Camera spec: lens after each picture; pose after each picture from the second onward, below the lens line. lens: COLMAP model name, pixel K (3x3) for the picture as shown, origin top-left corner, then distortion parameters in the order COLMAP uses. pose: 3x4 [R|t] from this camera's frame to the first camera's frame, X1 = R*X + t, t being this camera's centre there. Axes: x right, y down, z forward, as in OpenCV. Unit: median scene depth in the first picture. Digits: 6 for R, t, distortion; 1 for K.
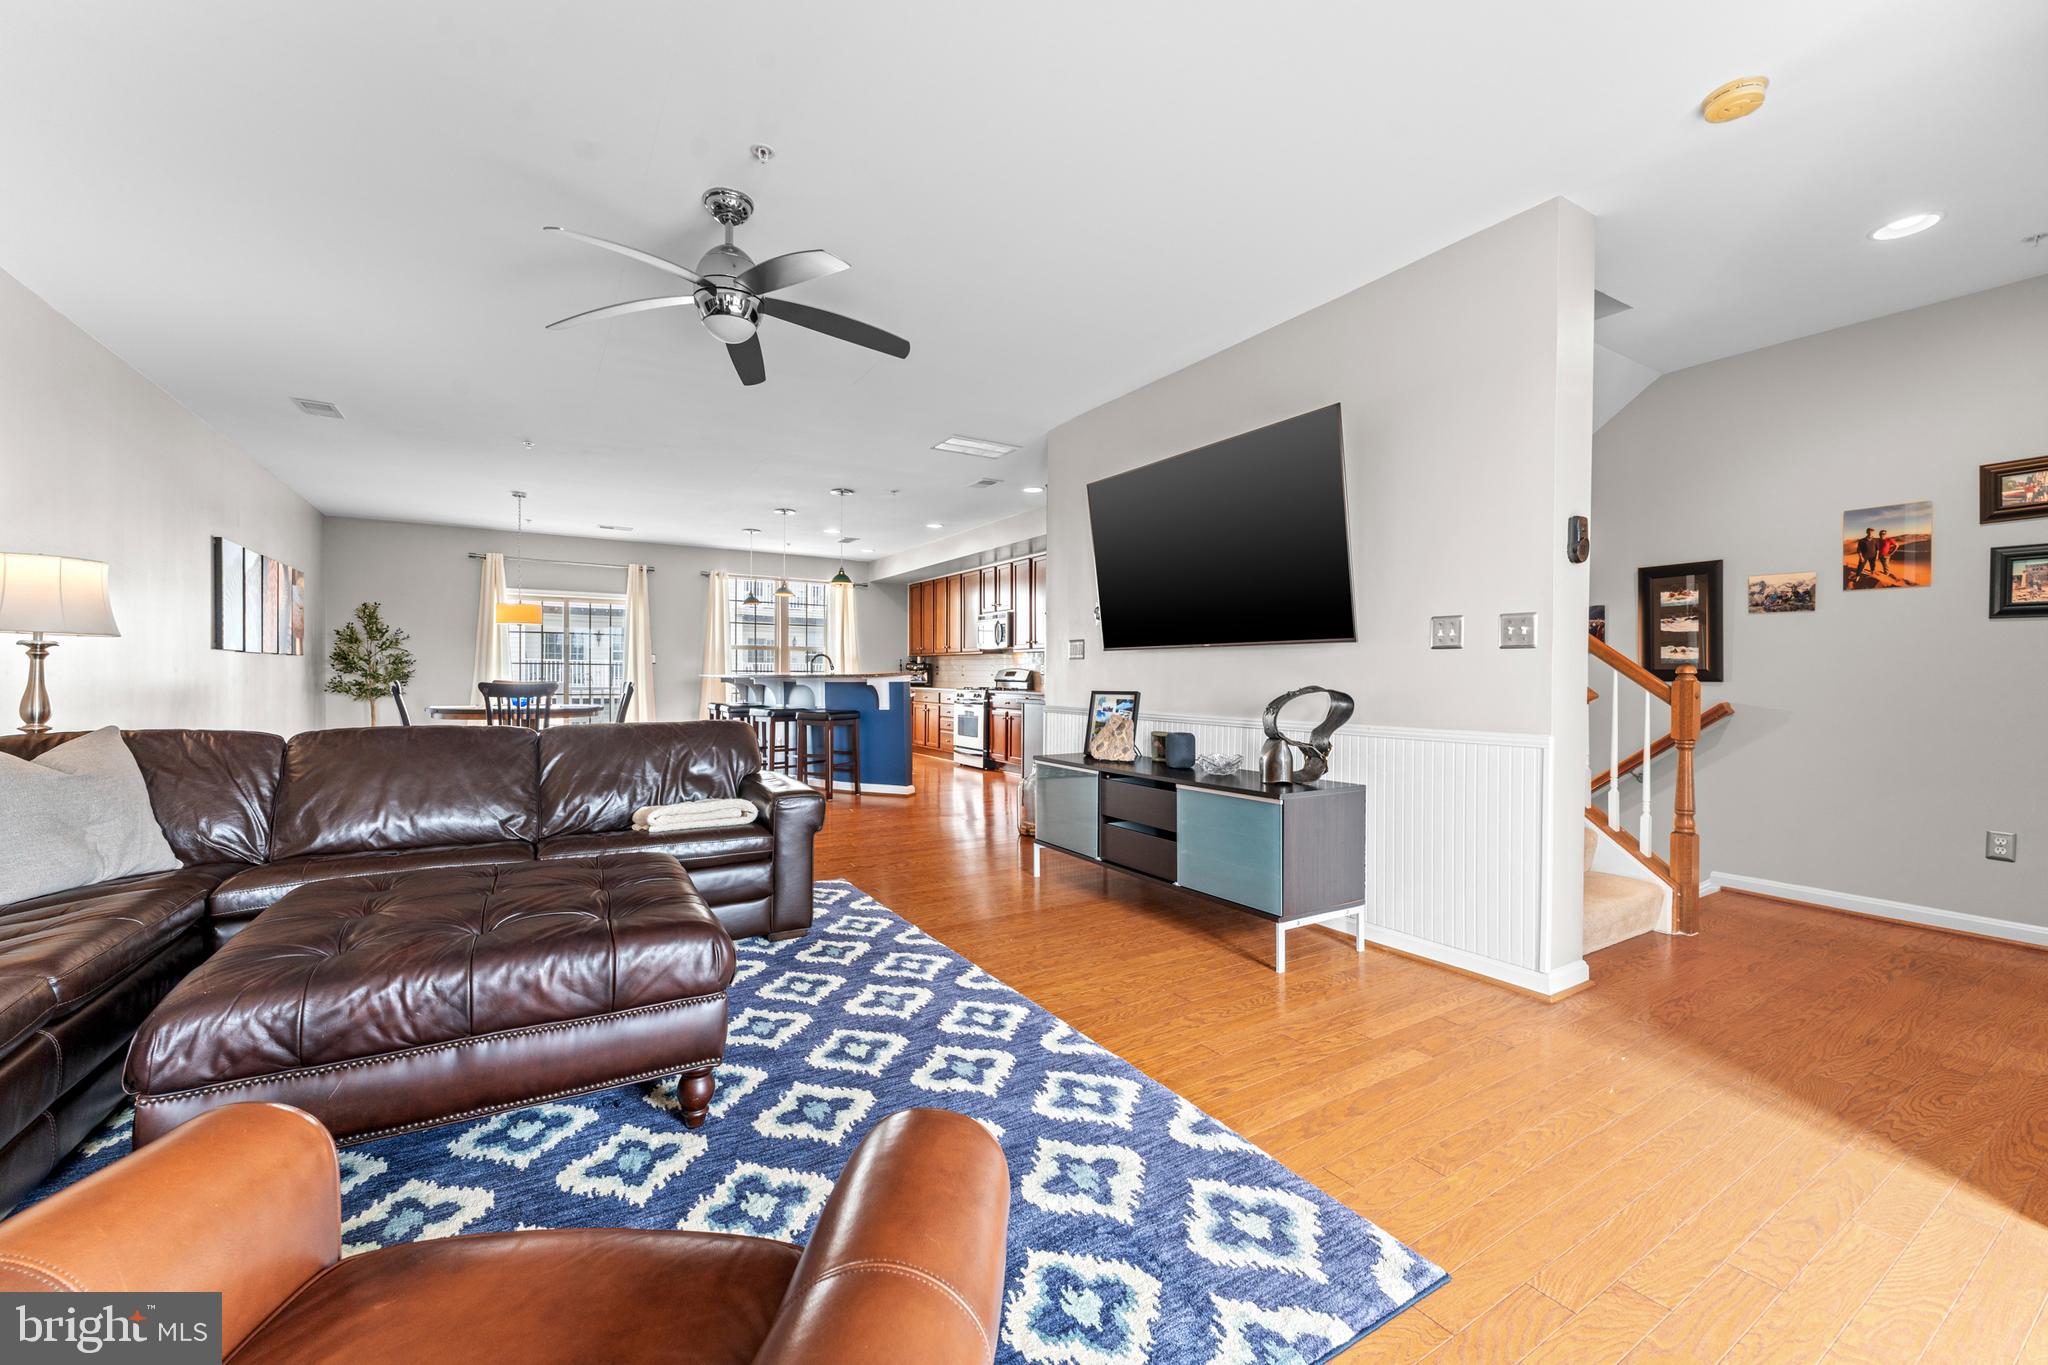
lens RADIAL K [[808.6, 0, 1039.3], [0, 808.6, 679.0], [0, 0, 1]] dist [-0.000252, 0.000257]
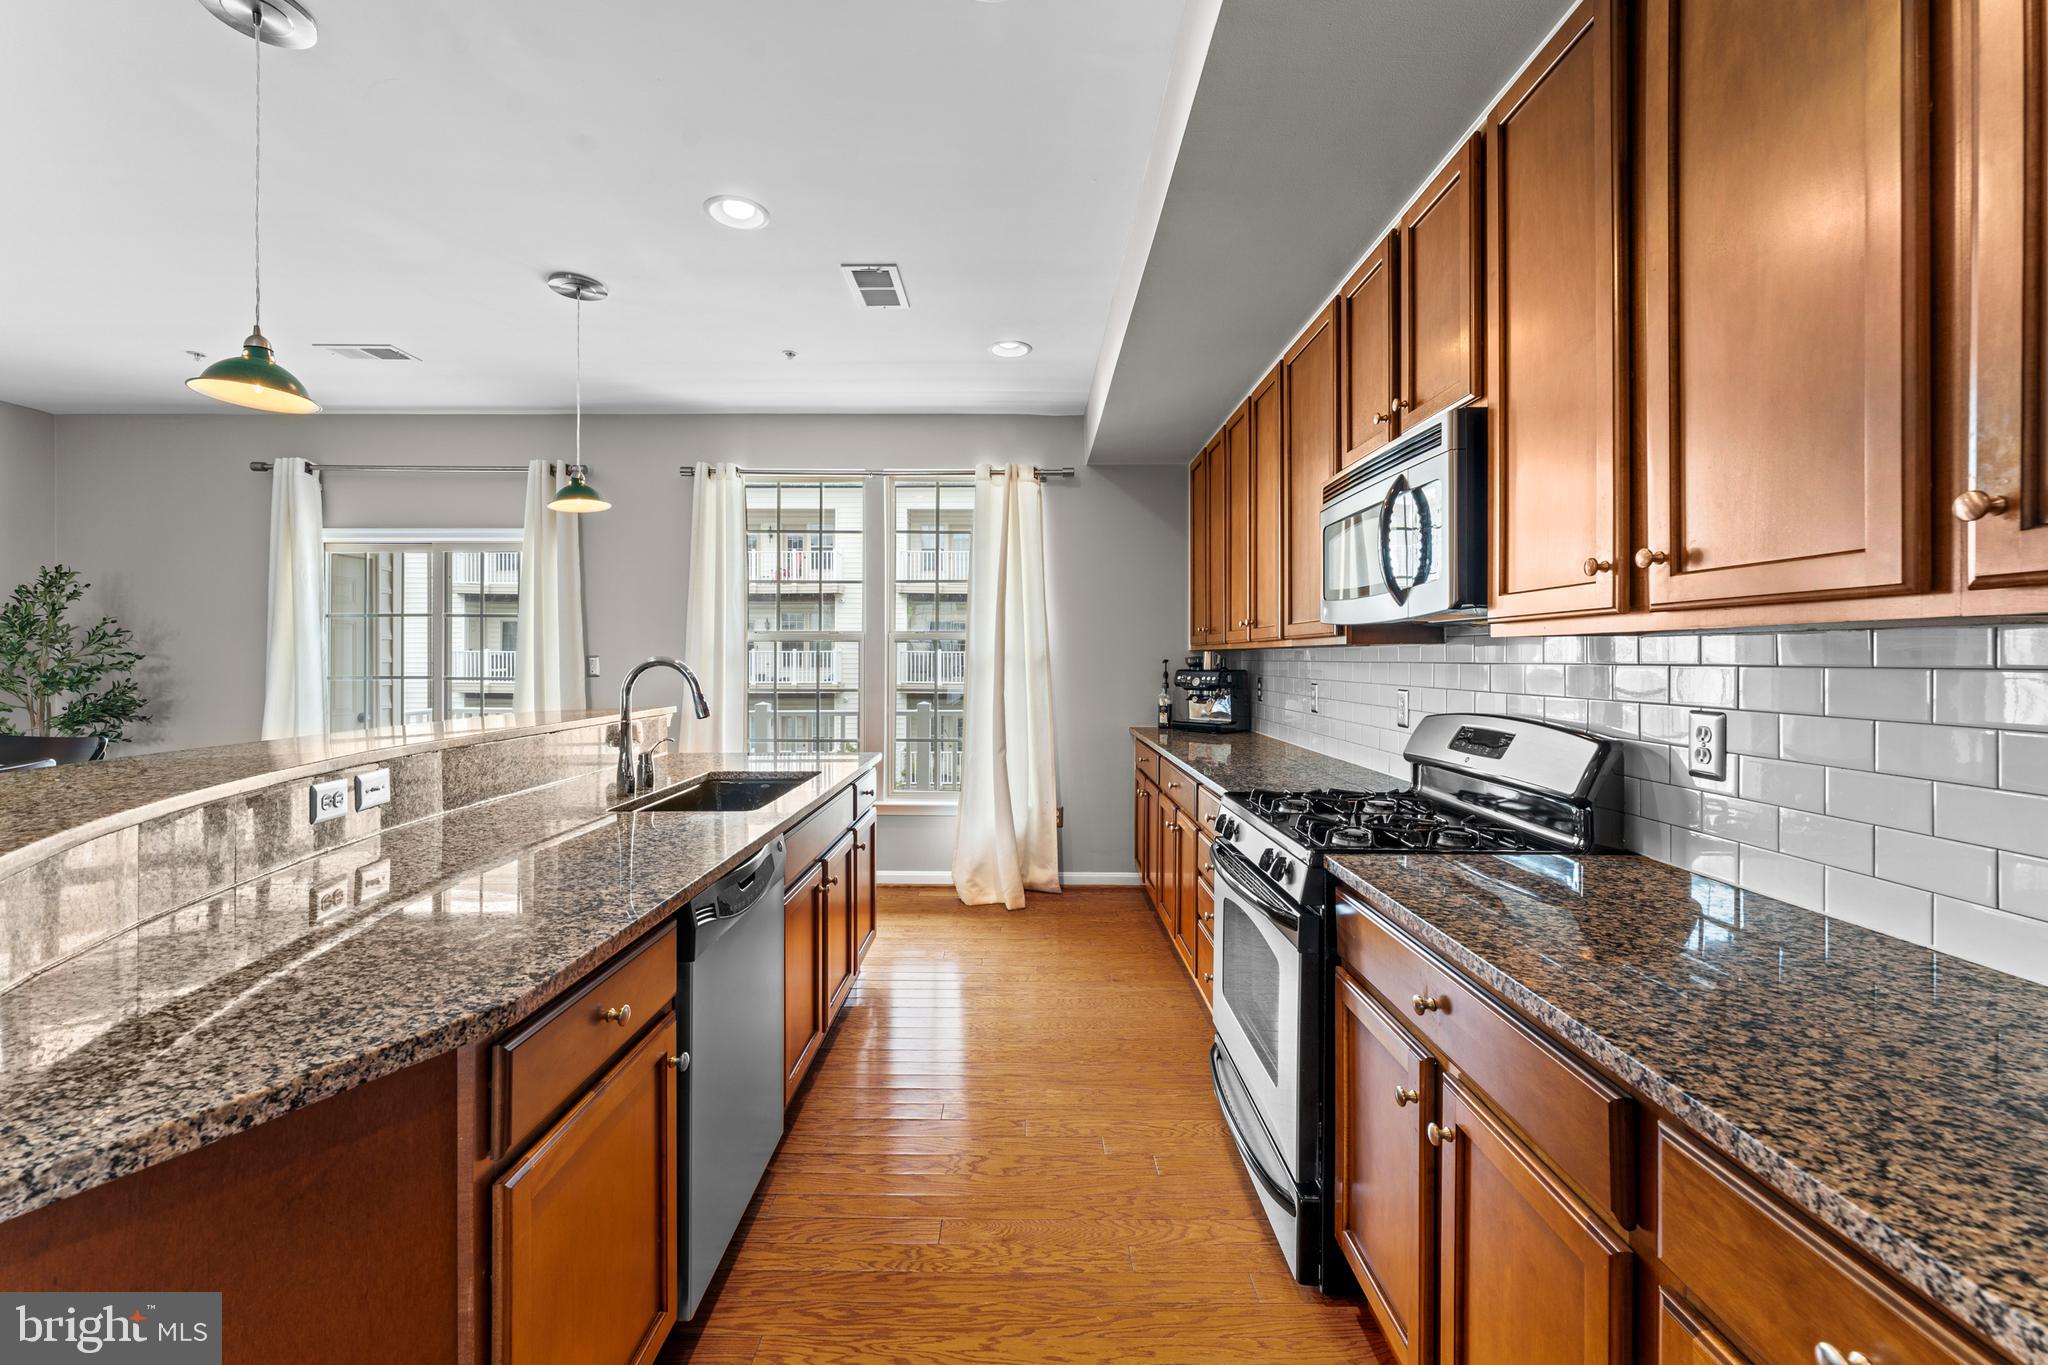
lens RADIAL K [[808.6, 0, 1044.9], [0, 808.6, 661.2], [0, 0, 1]] dist [-0.000252, 0.000257]
pose [[0.856624, -0.005747, -0.515909, -0.024212], [0.002436, 0.999972, -0.007096, -0.025671], [0.515936, 0.004822, 0.856614, 0.775714]]
